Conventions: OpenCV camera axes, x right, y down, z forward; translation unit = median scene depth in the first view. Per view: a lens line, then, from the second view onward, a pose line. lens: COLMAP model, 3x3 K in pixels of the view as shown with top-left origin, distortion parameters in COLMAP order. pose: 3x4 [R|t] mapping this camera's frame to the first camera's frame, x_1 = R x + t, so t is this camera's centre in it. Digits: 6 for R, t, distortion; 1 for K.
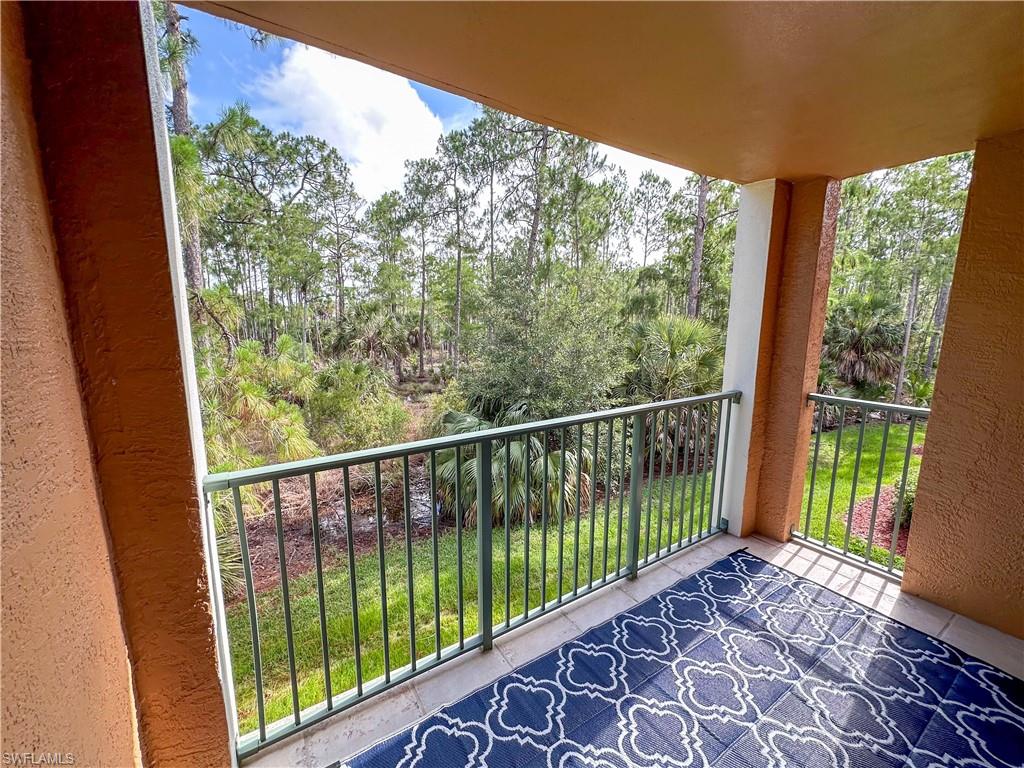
lens RADIAL K [[432.5, 0, 513.0], [0, 432.5, 342.9], [0, 0, 1]] dist [0.001685, 0.000496]
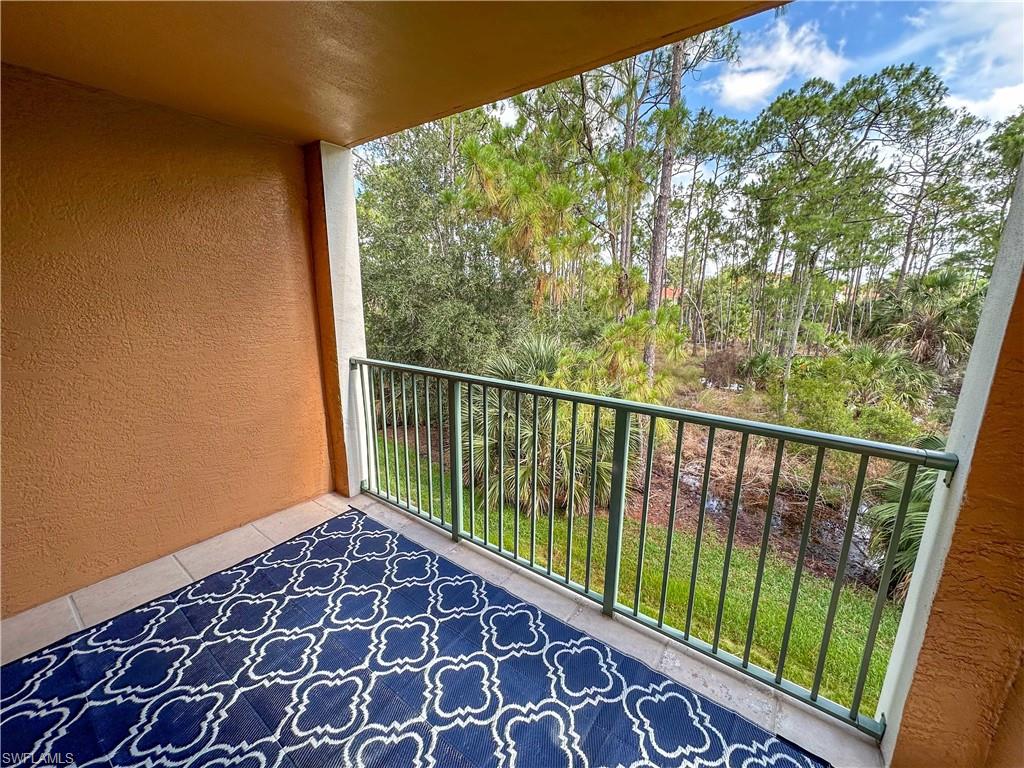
lens RADIAL K [[407.2, 0, 508.6], [0, 407.2, 378.8], [0, 0, 1]] dist [-0.003065, 0.000692]
pose [[0.344277, 0.194487, -0.918503, 0.133630], [-0.060304, 0.980870, 0.185090, -0.004492], [0.936930, -0.008333, 0.349419, 0.088472]]
